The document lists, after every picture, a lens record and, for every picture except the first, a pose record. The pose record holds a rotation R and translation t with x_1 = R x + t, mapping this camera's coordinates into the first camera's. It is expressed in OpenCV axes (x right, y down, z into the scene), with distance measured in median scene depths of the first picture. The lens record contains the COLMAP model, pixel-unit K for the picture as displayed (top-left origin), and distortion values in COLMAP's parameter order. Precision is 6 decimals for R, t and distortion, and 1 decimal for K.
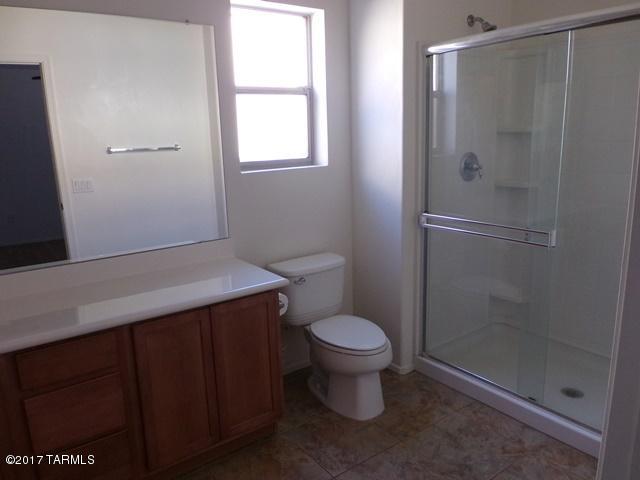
lens RADIAL K [[481.5, 0, 321.4], [0, 481.5, 250.2], [0, 0, 1]] dist [-0.001165, 0.001722]
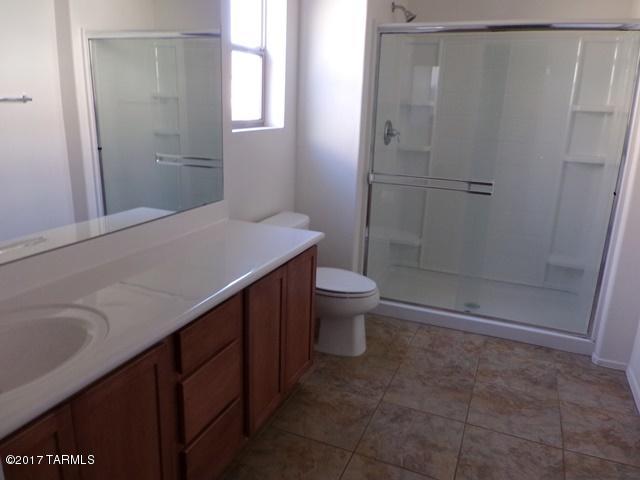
lens RADIAL K [[497.8, 0, 320.0], [0, 497.8, 240.0], [0, 0, 1]] dist [-0.002102, 0.004472]
pose [[0.848850, -0.087865, 0.521280, -0.577889], [0.065389, 0.995969, 0.061398, 0.003854], [-0.524574, -0.018032, 0.851174, 0.053634]]
